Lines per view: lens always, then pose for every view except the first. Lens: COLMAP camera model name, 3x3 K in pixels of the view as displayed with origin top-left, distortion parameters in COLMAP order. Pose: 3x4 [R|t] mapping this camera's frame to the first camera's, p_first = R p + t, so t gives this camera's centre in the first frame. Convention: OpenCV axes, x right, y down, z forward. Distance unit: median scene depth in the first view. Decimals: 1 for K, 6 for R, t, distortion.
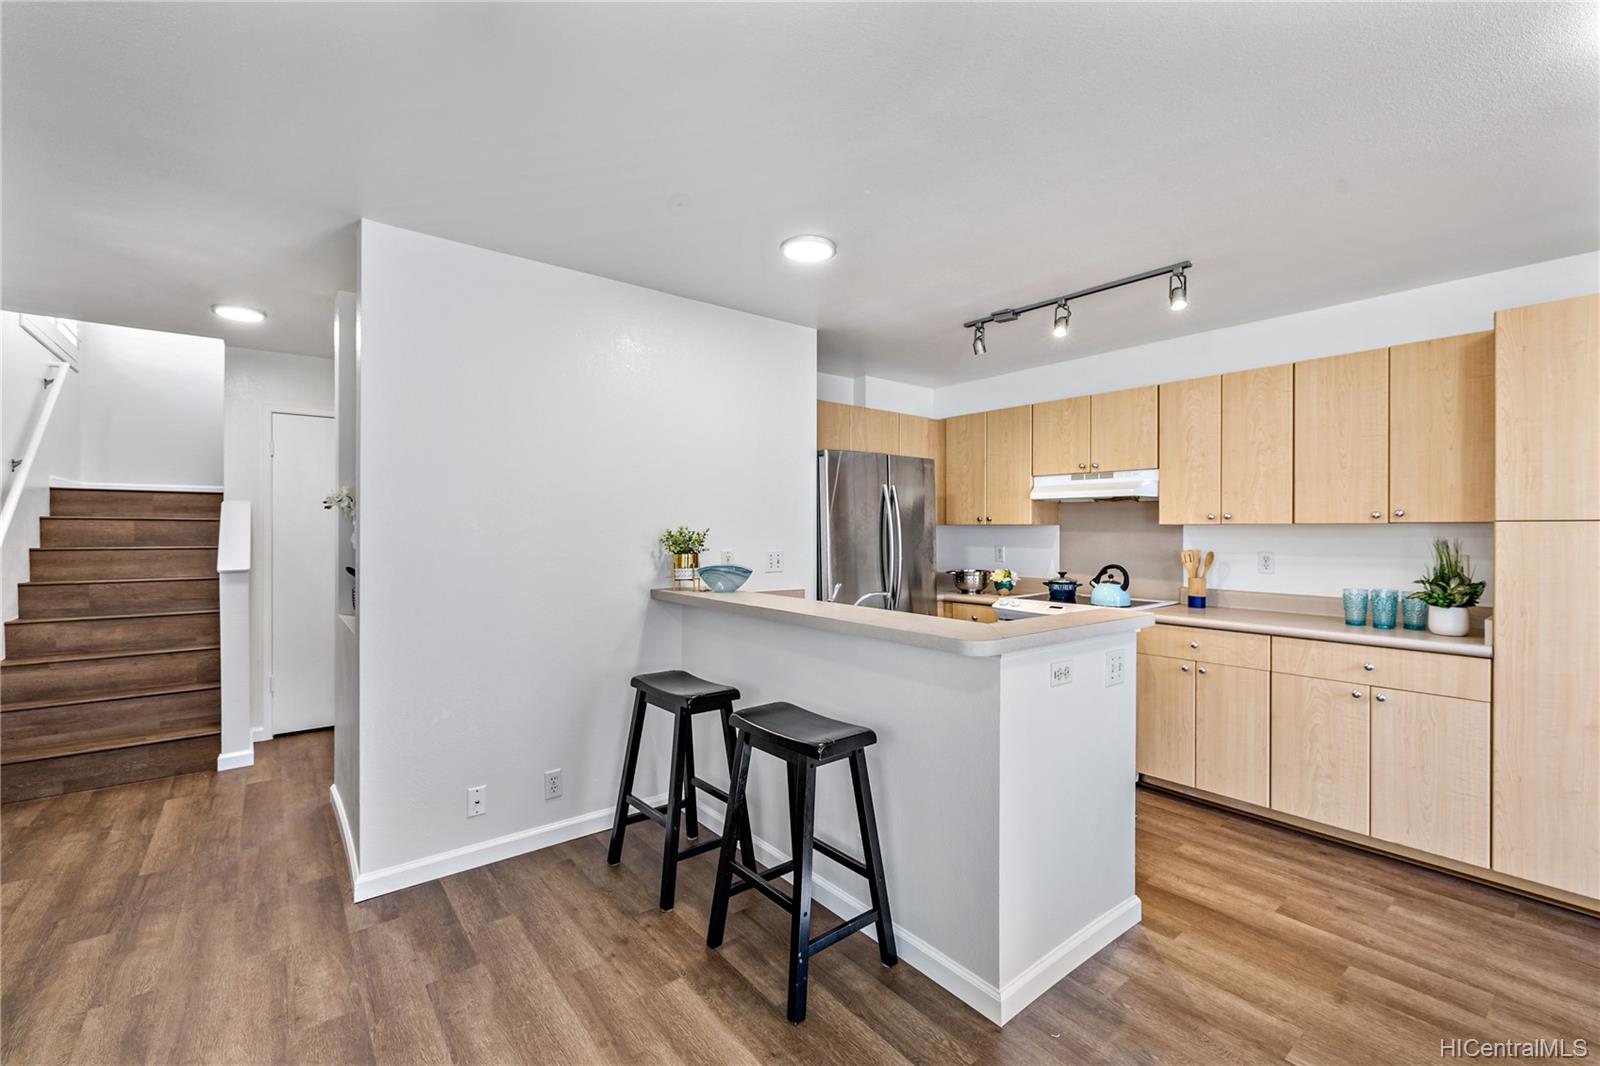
lens RADIAL K [[668.1, 0, 799.1], [0, 668.1, 532.1], [0, 0, 1]] dist [-0.002676, -0.000099]
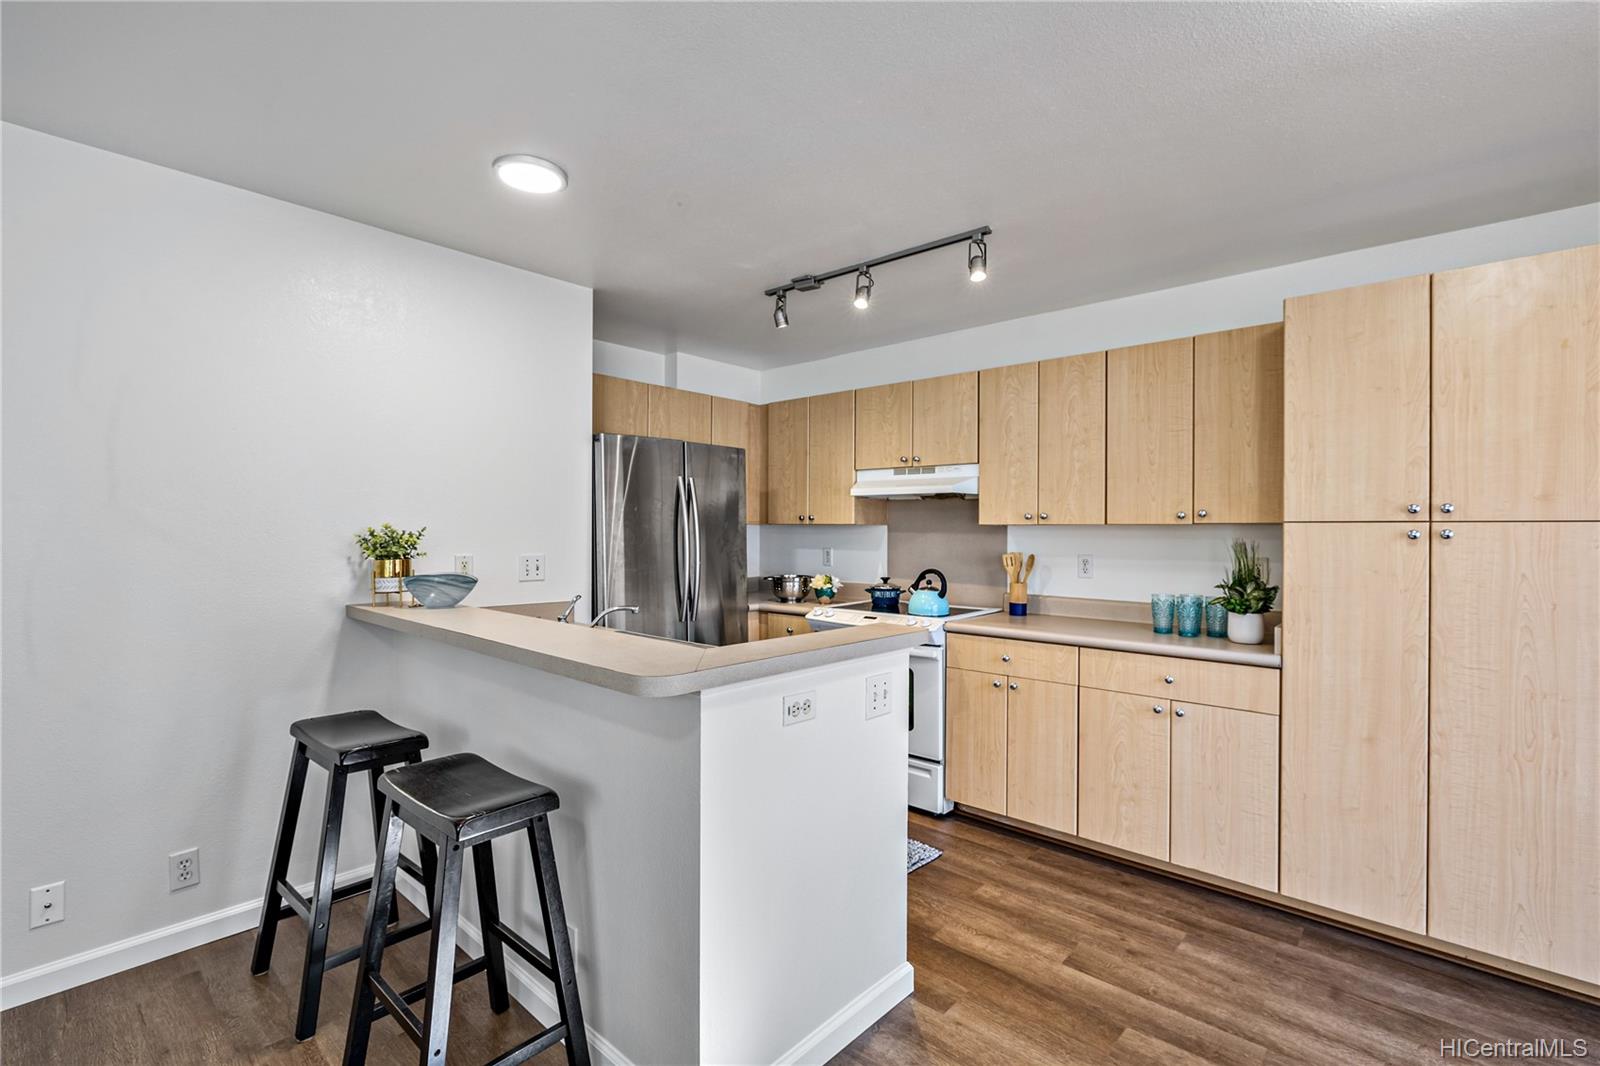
lens RADIAL K [[712.3, 0, 798.5], [0, 712.3, 532.2], [0, 0, 1]] dist [-0.009023, 0.001981]
pose [[0.986281, 0.002731, 0.165051, 0.170219], [-0.002691, 0.999996, -0.000467, 0.000044], [-0.165052, 0.000017, 0.986285, 0.104980]]
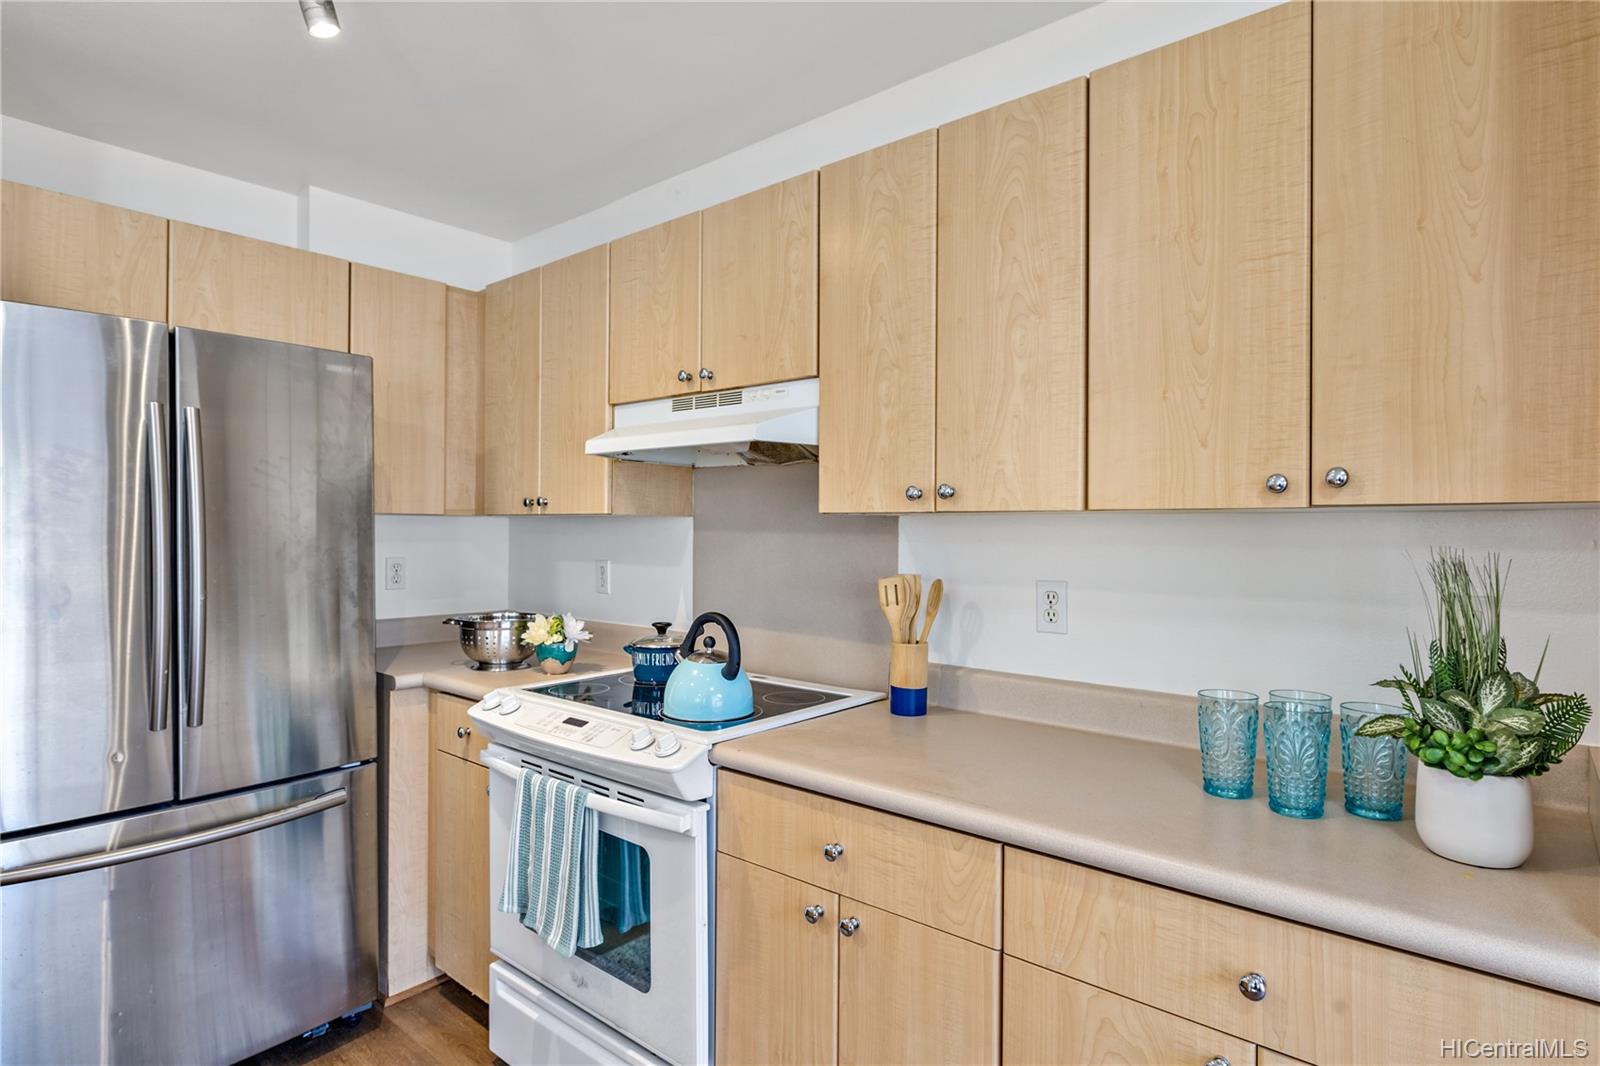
lens RADIAL K [[850.3, 0, 812.7], [0, 850.3, 529.8], [0, 0, 1]] dist [-0.009556, 0.002628]
pose [[0.980810, 0.004708, 0.194909, 0.539818], [-0.004016, 0.999984, -0.003945, 0.000918], [-0.194924, 0.003086, 0.980813, 0.612361]]
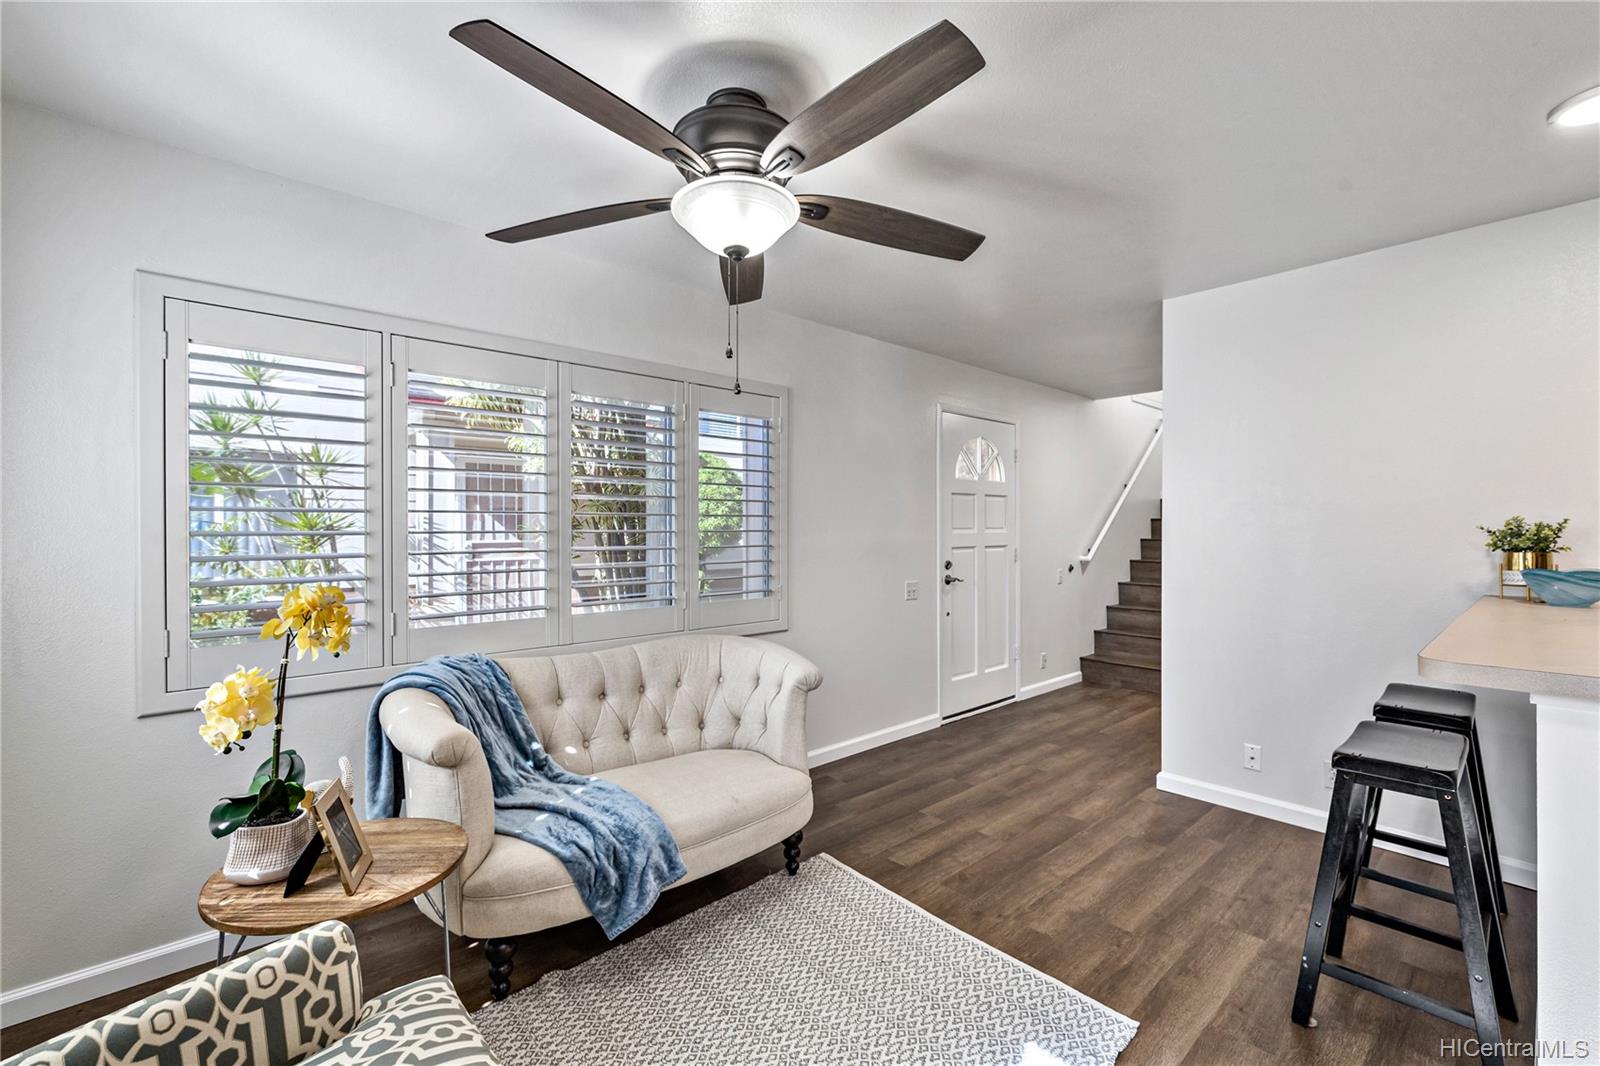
lens RADIAL K [[668.1, 0, 800.8], [0, 668.1, 532.1], [0, 0, 1]] dist [-0.002676, -0.000099]
pose [[0.067963, 0.003520, -0.997682, 0.560610], [-0.002134, 0.999992, 0.003383, 0.008963], [0.997686, 0.001899, 0.067970, 0.124827]]
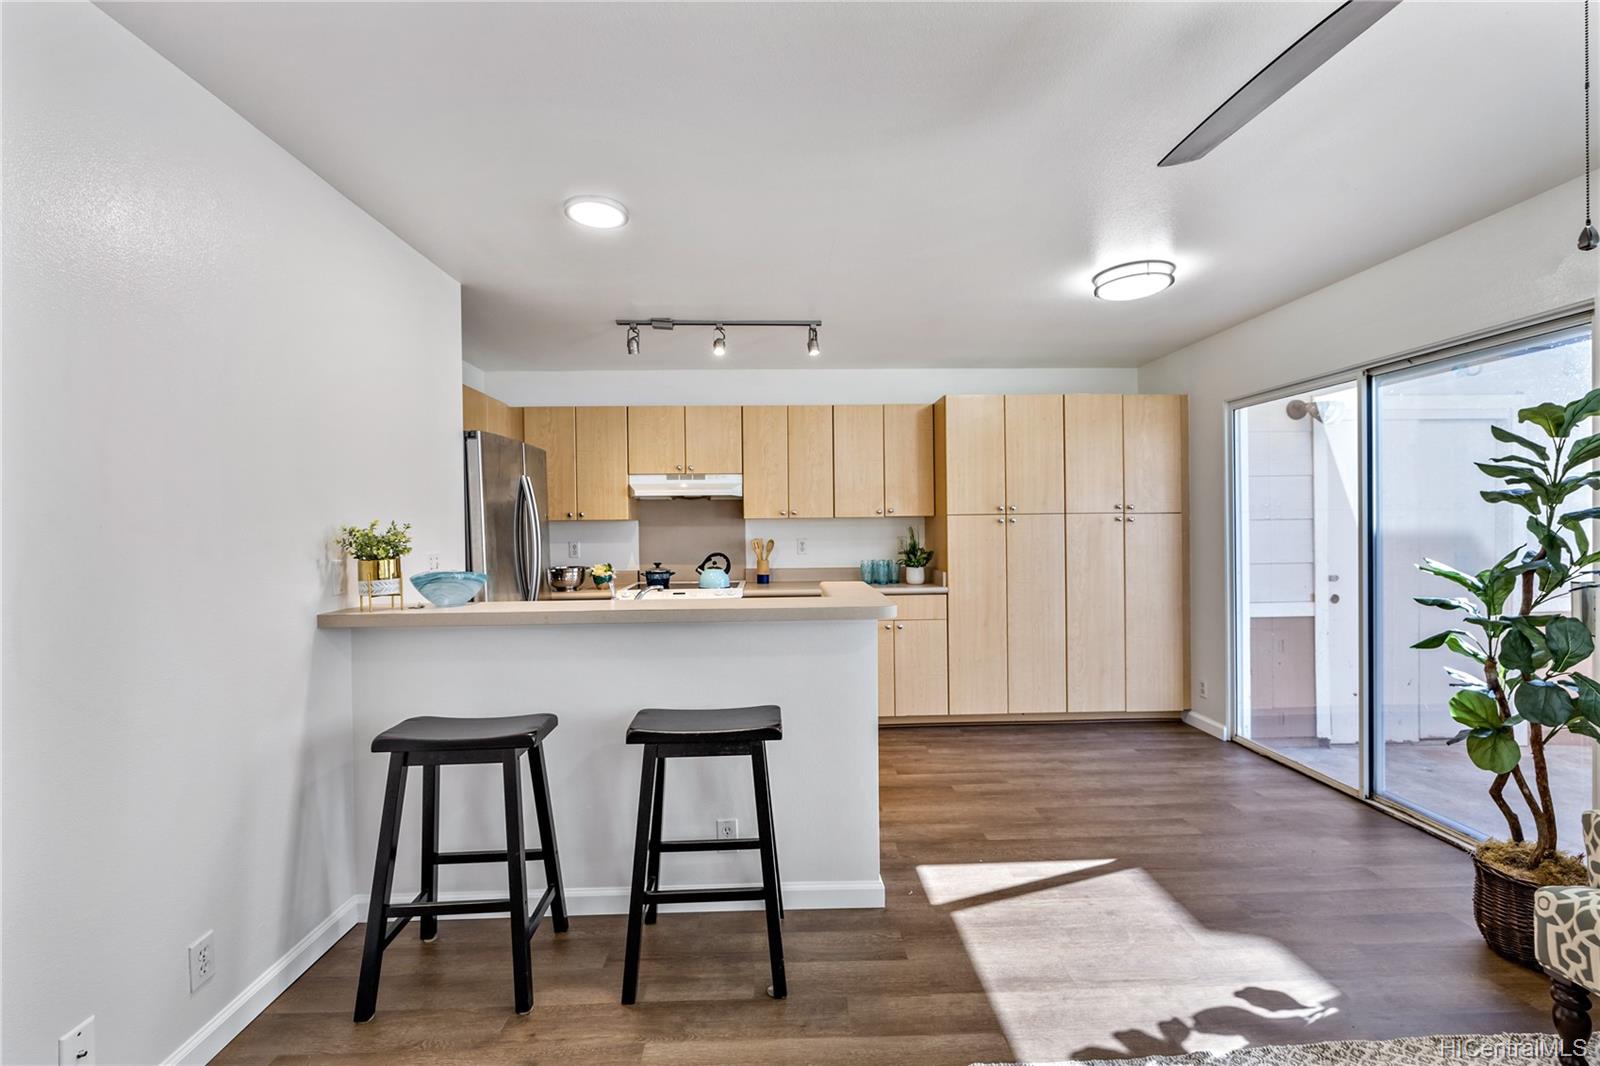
lens RADIAL K [[668.1, 0, 789.5], [0, 668.1, 535.9], [0, 0, 1]] dist [-0.002676, -0.000099]
pose [[0.604303, -0.021792, 0.796457, -0.497750], [0.016661, 0.999753, 0.014713, 0.004131], [-0.796581, 0.004378, 0.604517, 0.224765]]
